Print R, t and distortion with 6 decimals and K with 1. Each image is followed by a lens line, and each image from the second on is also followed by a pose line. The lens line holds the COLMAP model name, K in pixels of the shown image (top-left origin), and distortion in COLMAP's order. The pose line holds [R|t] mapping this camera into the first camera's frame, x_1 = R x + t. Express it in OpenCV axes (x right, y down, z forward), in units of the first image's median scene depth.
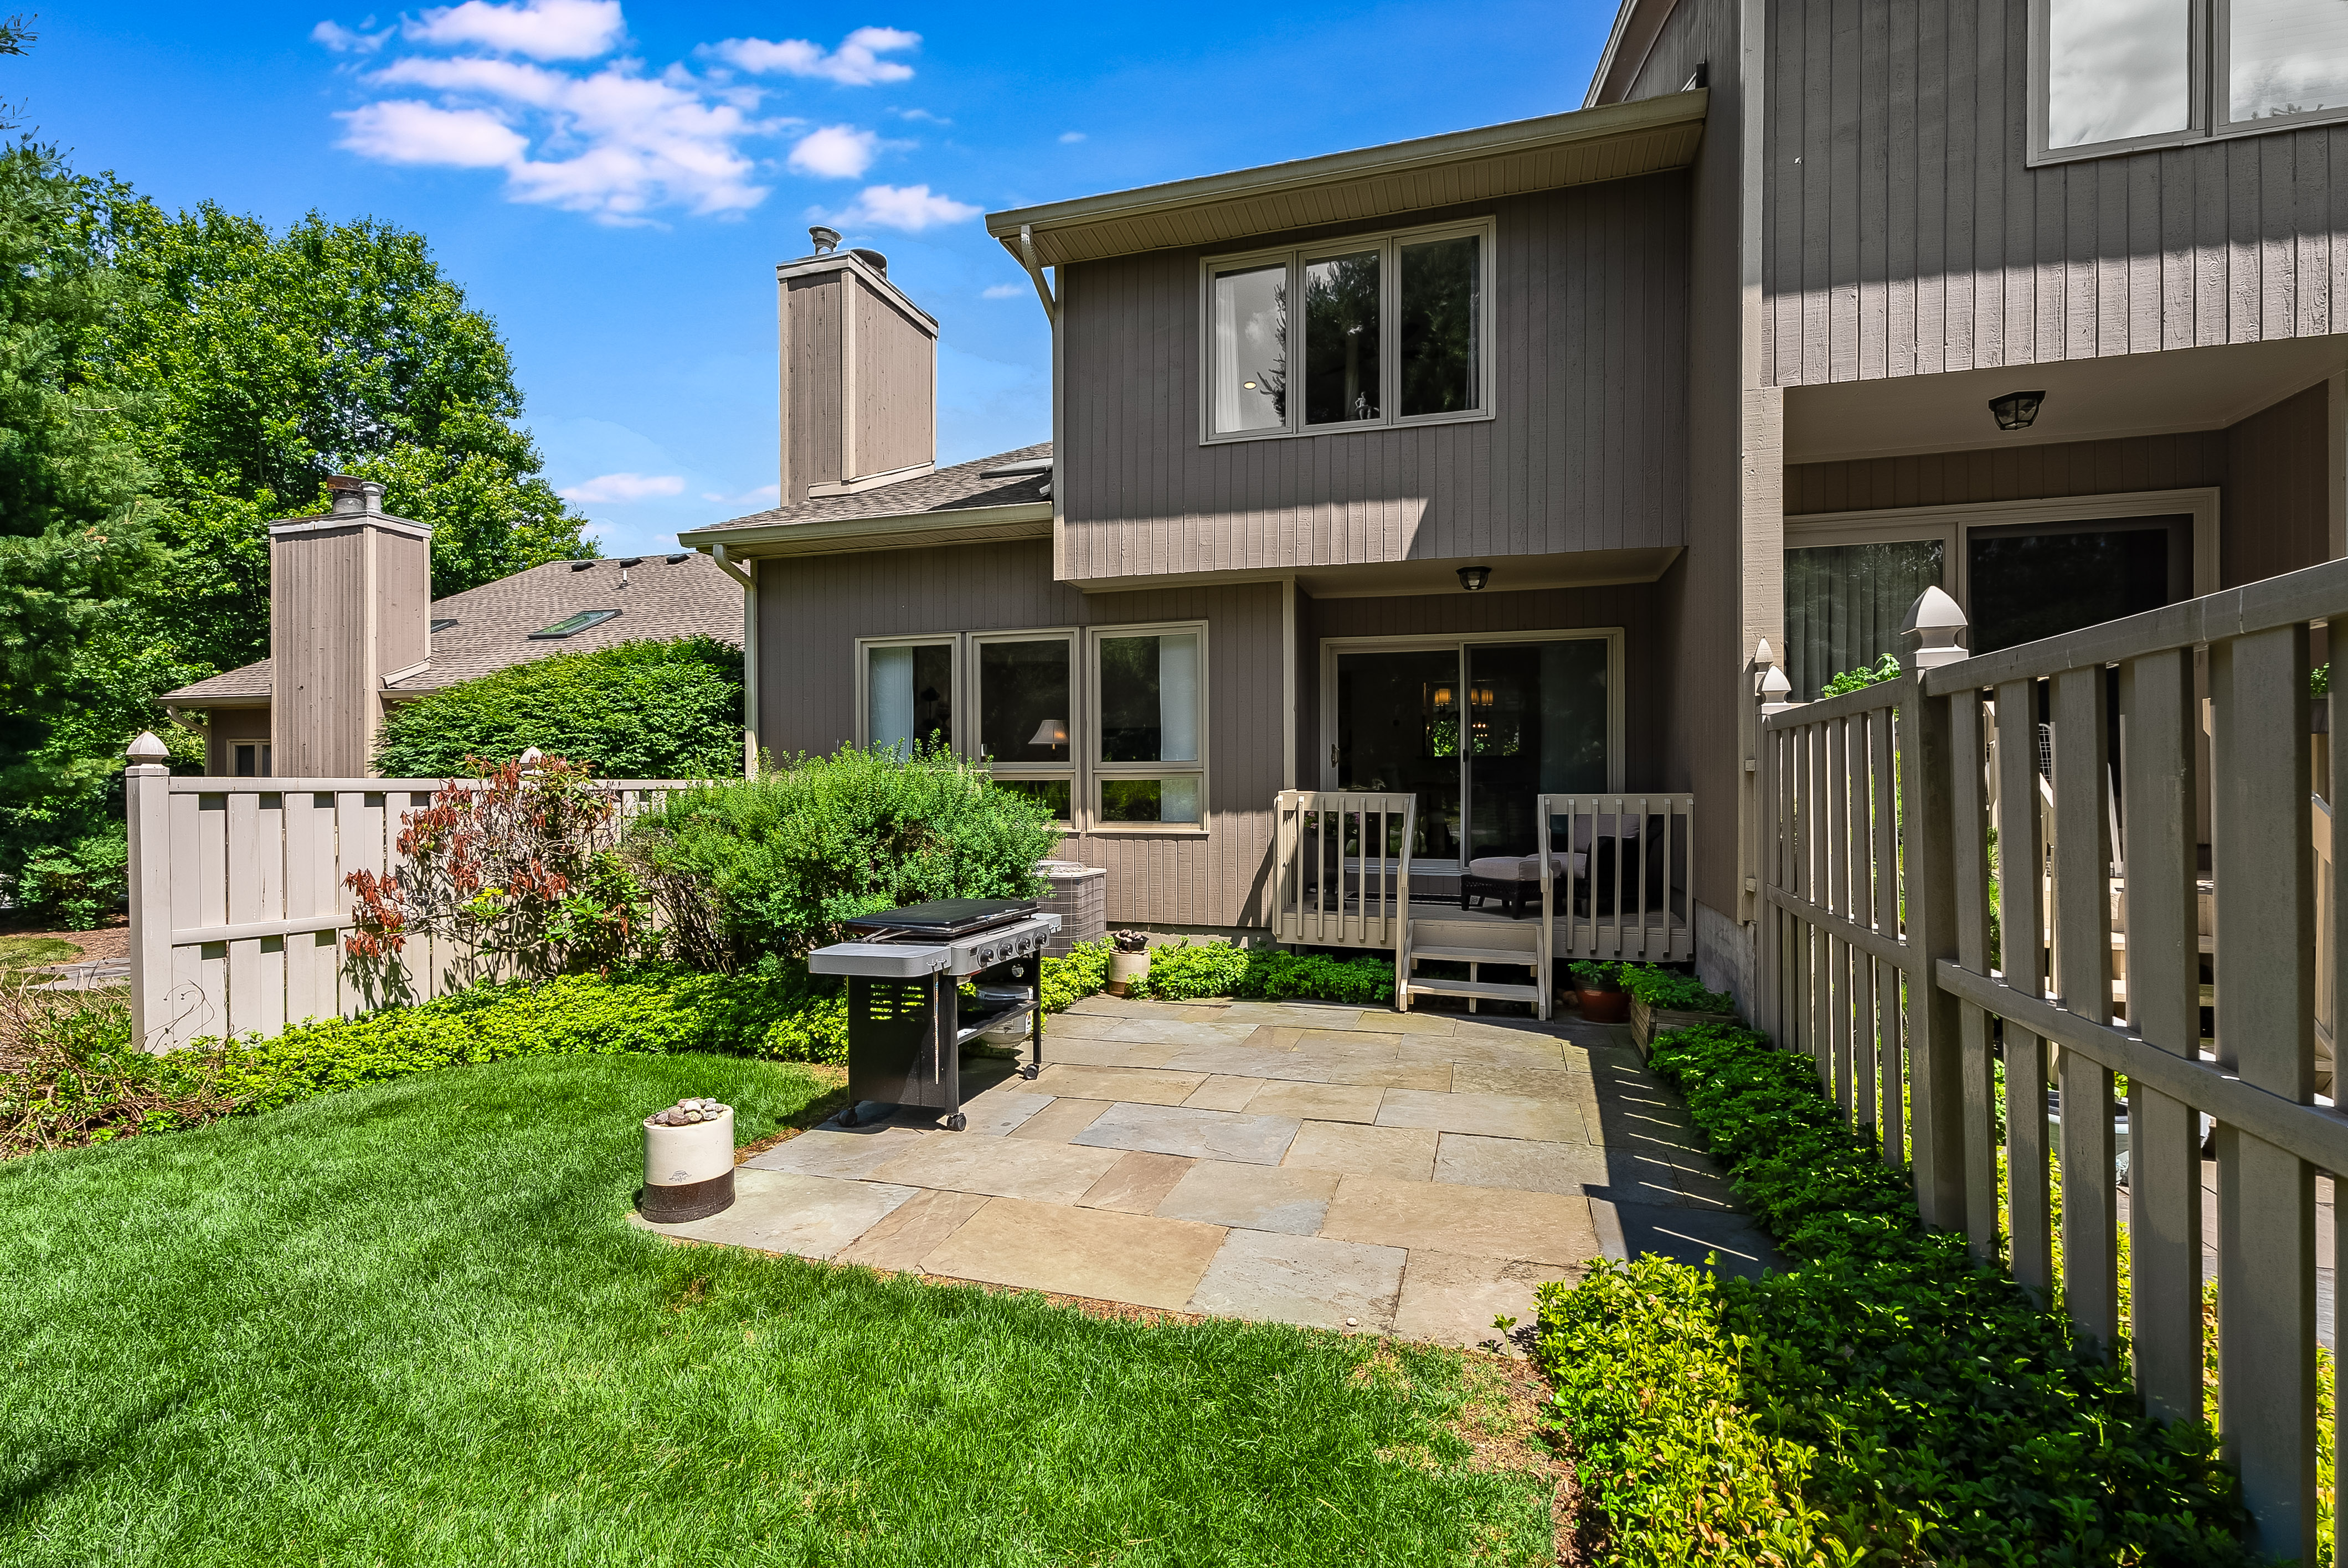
lens RADIAL K [[1044.2, 0, 1174.0], [0, 1044.2, 784.0], [0, 0, 1]] dist [0.025379, 0.000075]
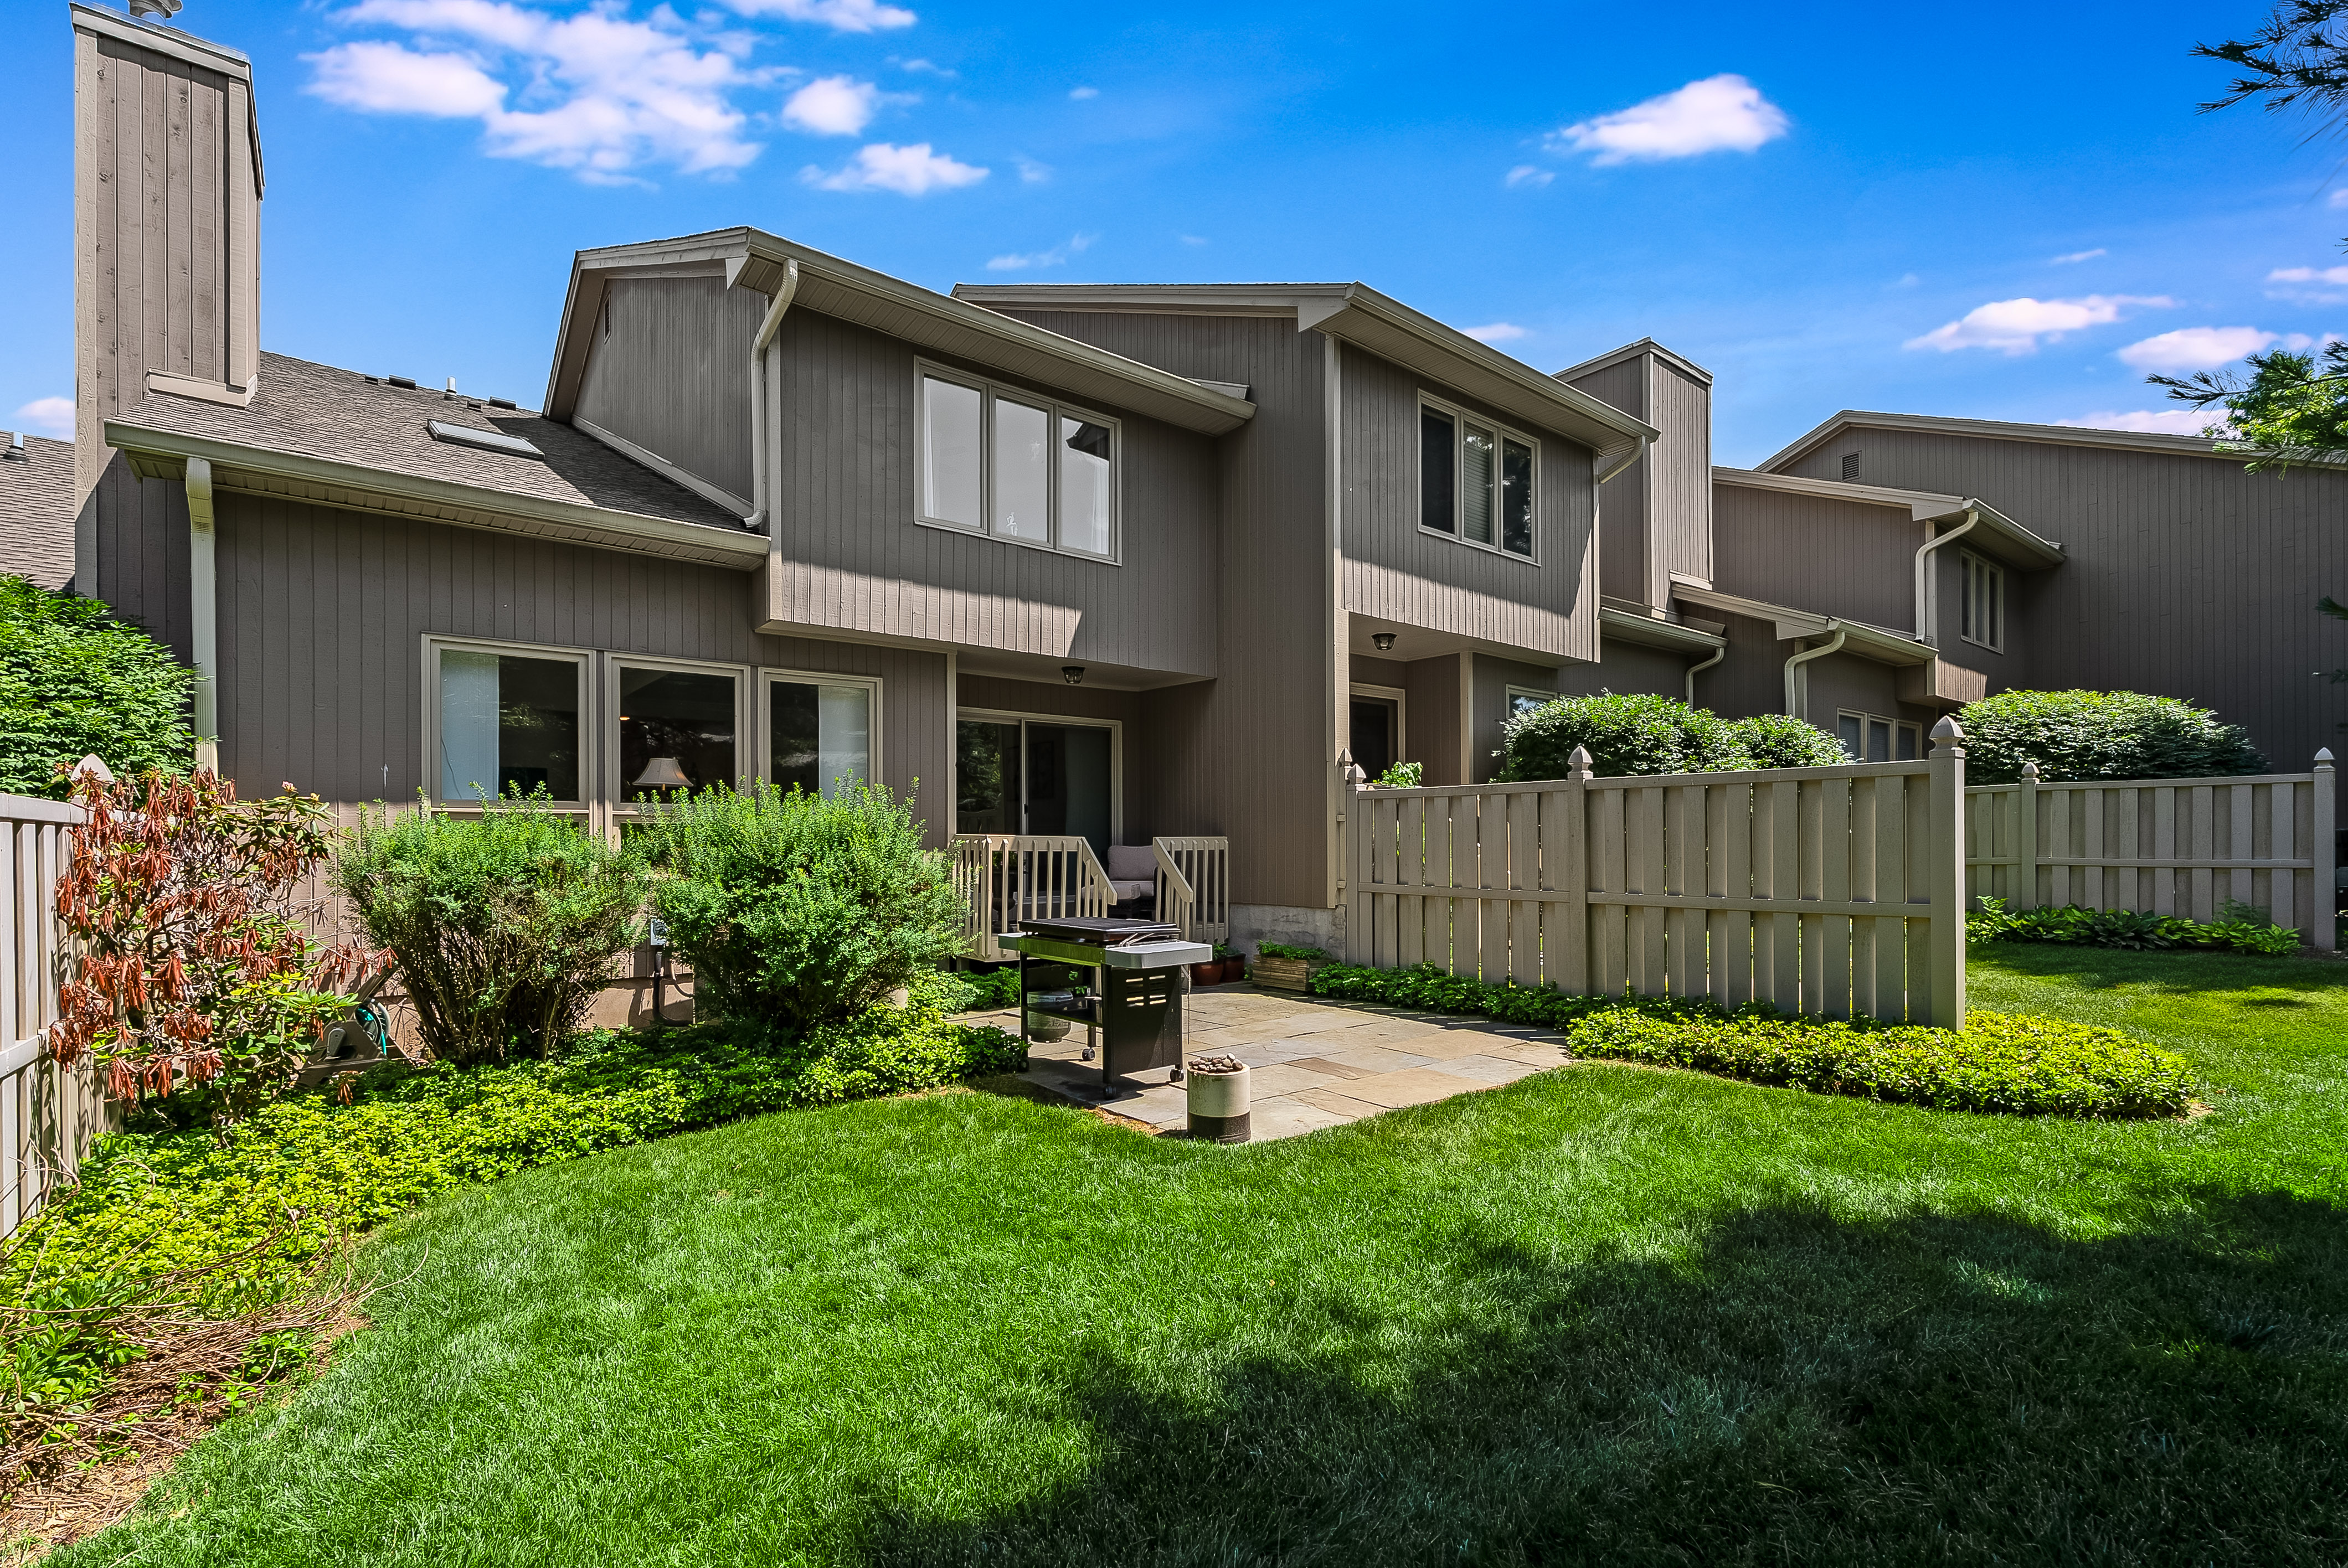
lens RADIAL K [[1054.3, 0, 1173.8], [0, 1054.3, 840.7], [0, 0, 1]] dist [0.013715, -0.000244]
pose [[0.584609, 0.003406, 0.811308, -0.714285], [0.003485, 0.999971, -0.006709, 0.021330], [-0.811308, 0.006749, 0.584580, 0.122792]]
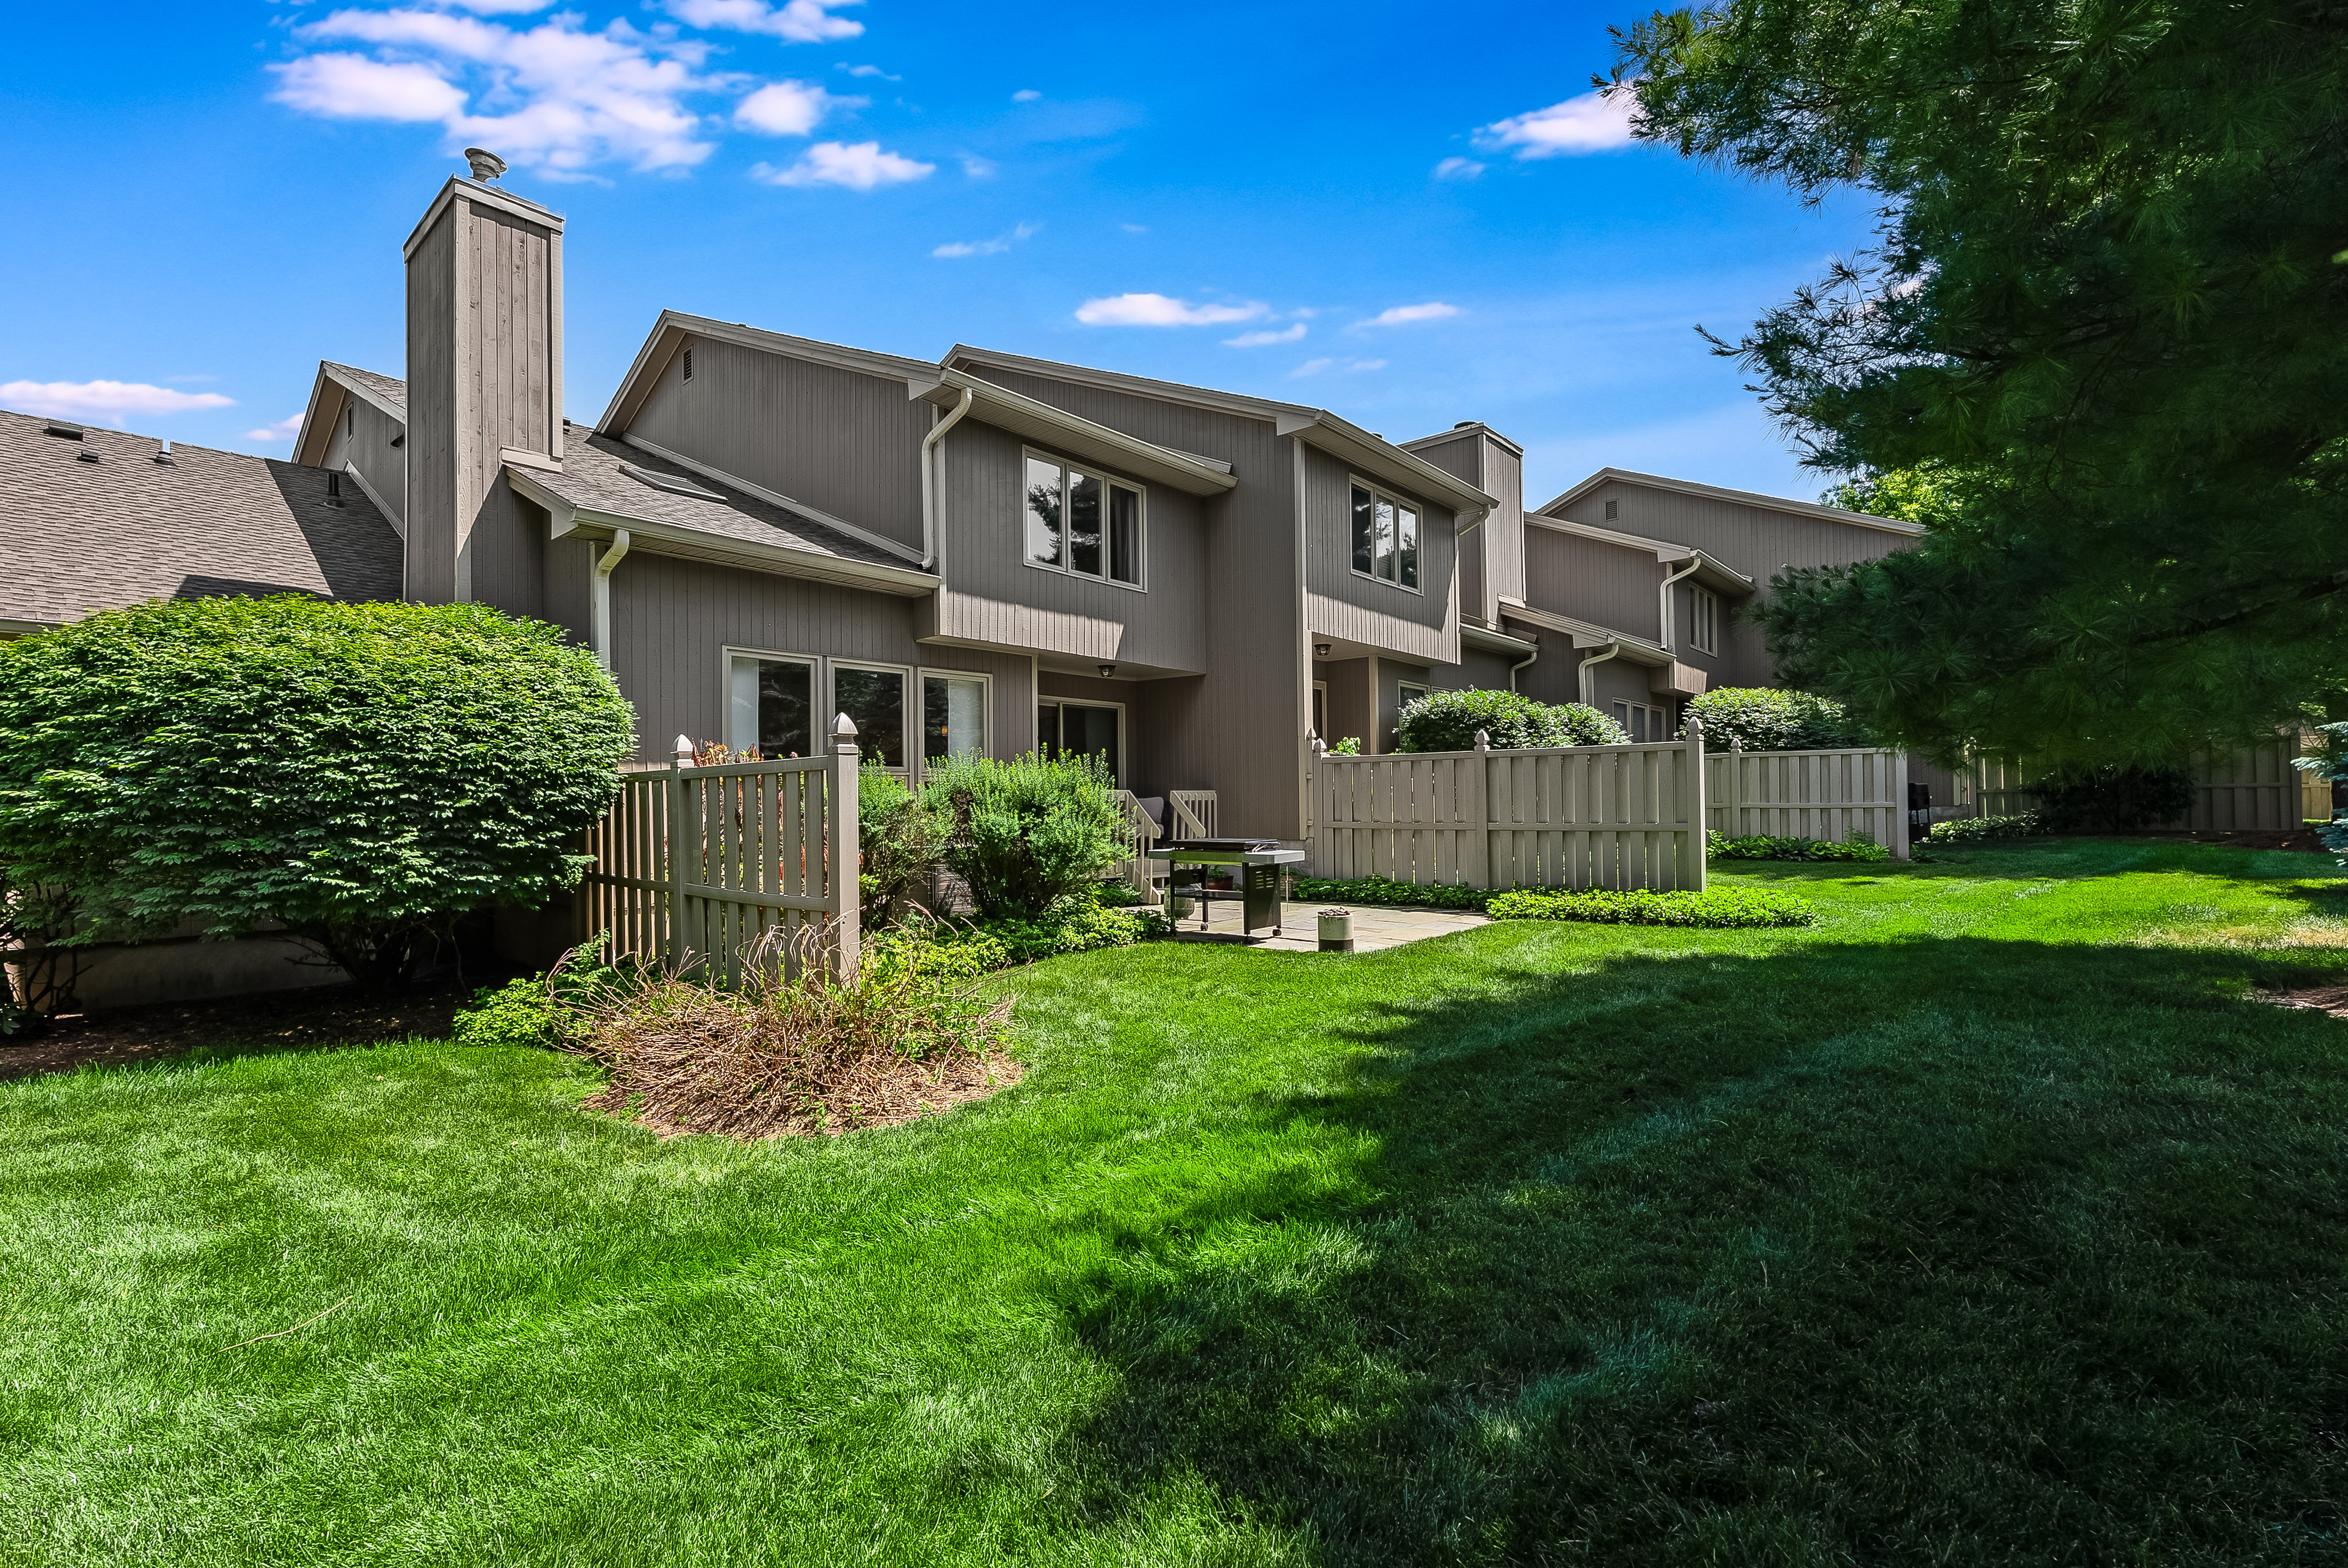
lens RADIAL K [[1044.2, 0, 1174.0], [0, 1044.2, 784.0], [0, 0, 1]] dist [0.025379, 0.000075]
pose [[0.424120, 0.017297, 0.905441, -1.258013], [0.011382, 0.999637, -0.024428, 0.039669], [-0.905534, 0.020667, 0.423769, 0.152005]]
